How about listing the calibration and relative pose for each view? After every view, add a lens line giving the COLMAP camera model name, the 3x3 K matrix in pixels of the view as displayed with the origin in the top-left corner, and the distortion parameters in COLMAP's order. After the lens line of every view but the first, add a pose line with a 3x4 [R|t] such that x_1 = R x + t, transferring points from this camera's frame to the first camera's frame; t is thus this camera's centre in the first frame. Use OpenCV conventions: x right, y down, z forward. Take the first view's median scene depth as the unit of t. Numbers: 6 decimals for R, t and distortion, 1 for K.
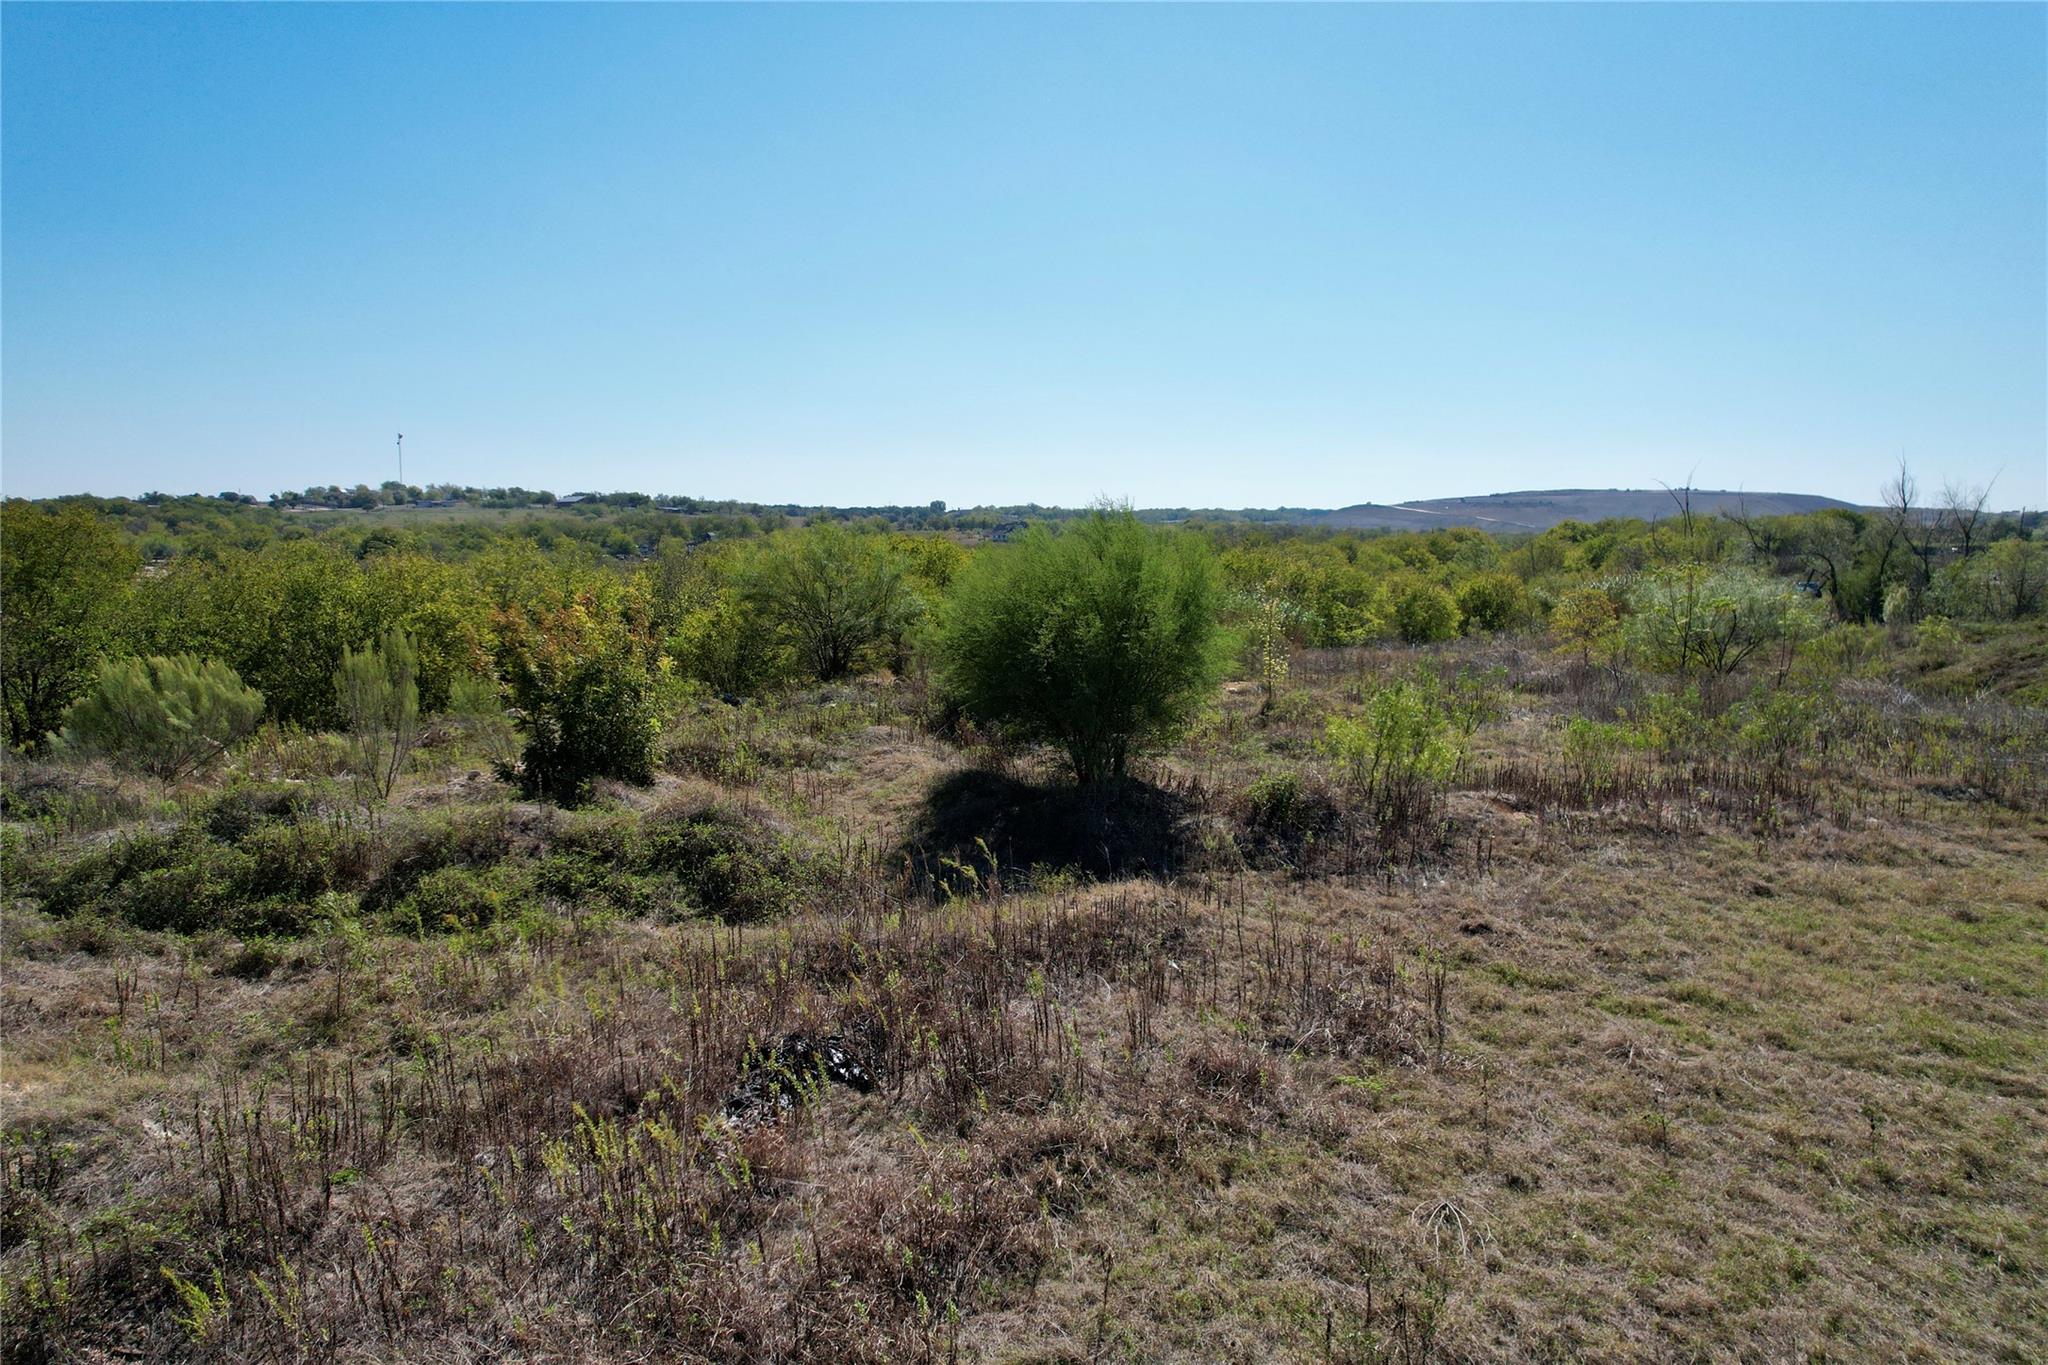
lens RADIAL K [[1306.7, 0, 1024.8], [0, 1306.7, 686.7], [0, 0, 1]] dist [-0.074393, 0.063981]
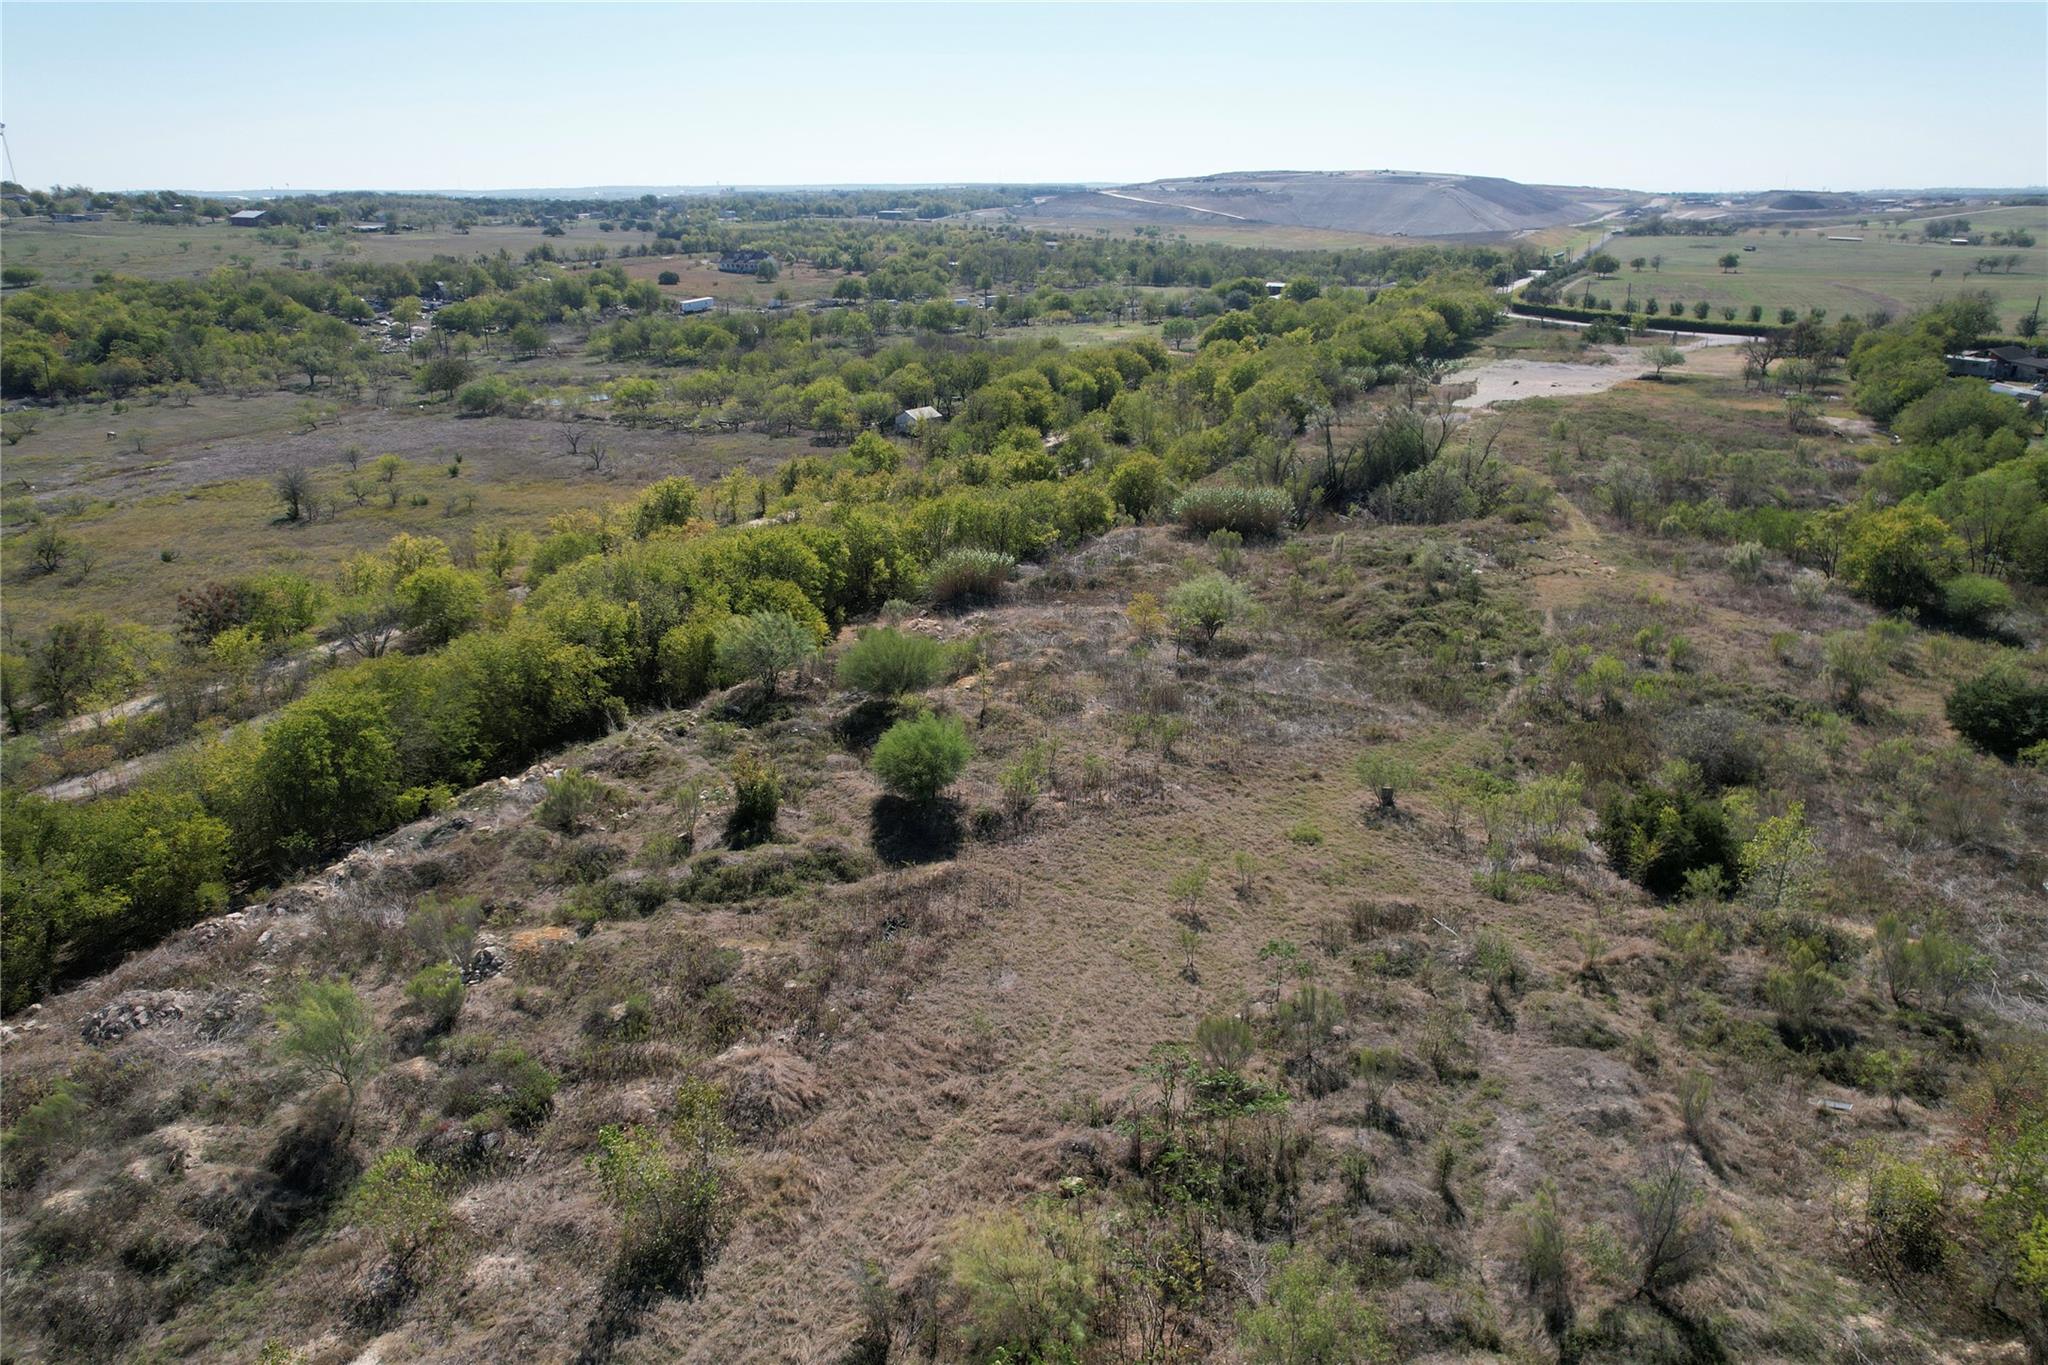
lens RADIAL K [[1306.7, 0, 1027.0], [0, 1306.7, 682.3], [0, 0, 1]] dist [-0.074393, 0.063981]
pose [[0.978023, -0.074139, 0.194872, -0.078749], [0.024928, 0.969519, 0.243745, -0.254141], [-0.207004, -0.233530, 0.950060, -0.512298]]
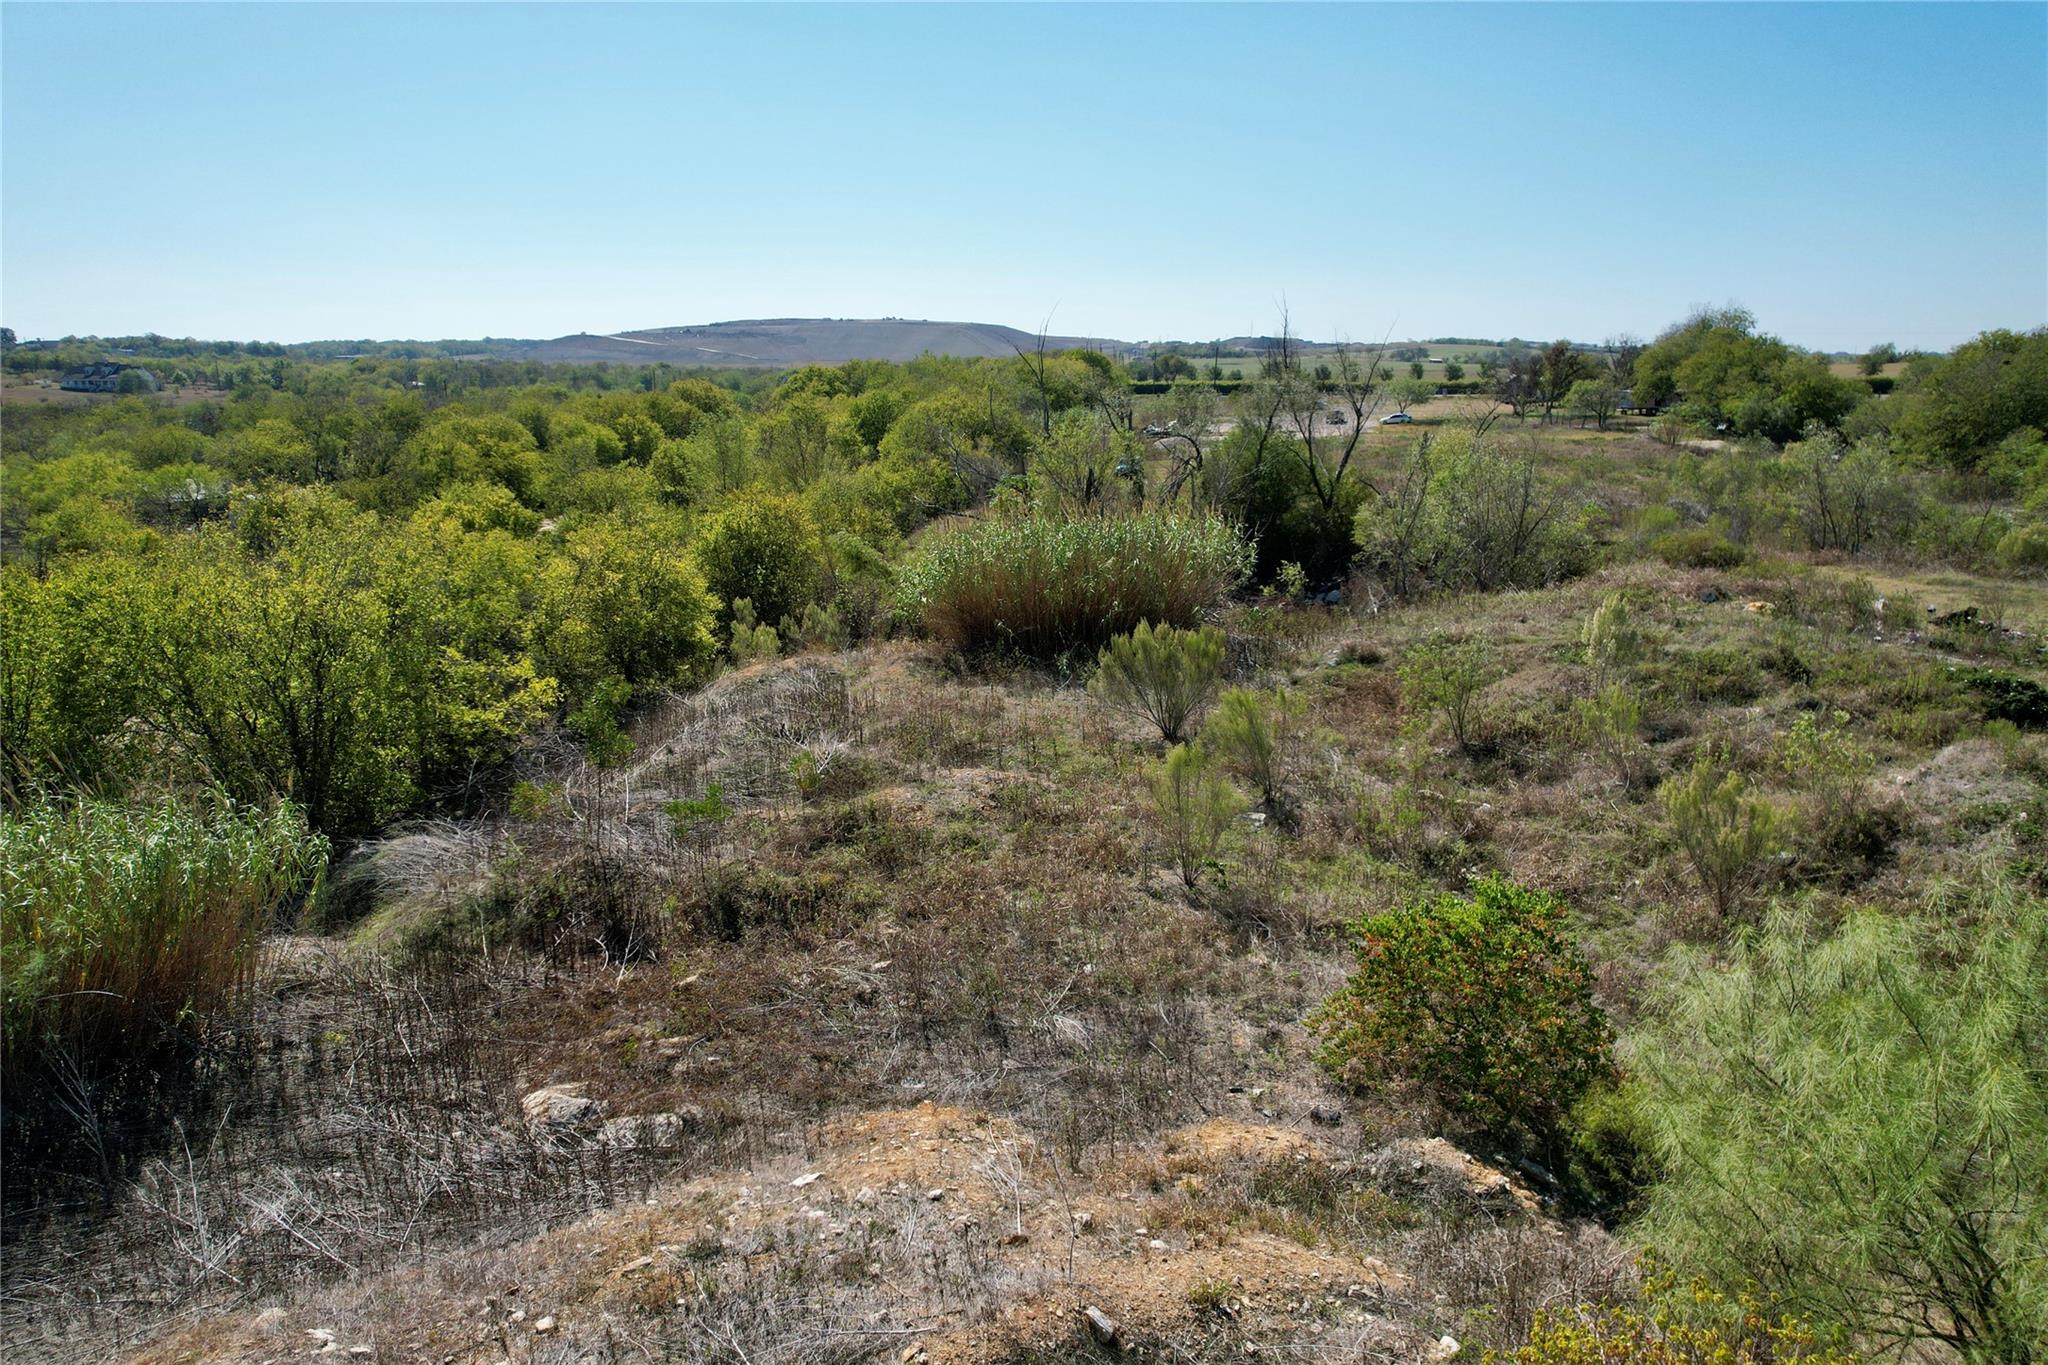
lens RADIAL K [[1306.7, 0, 1024.7], [0, 1306.7, 690.1], [0, 0, 1]] dist [-0.074393, 0.063981]
pose [[0.840512, -0.133524, 0.525081, 0.179640], [0.064226, 0.986878, 0.148147, -0.101260], [-0.537972, -0.090796, 0.838059, 0.550438]]
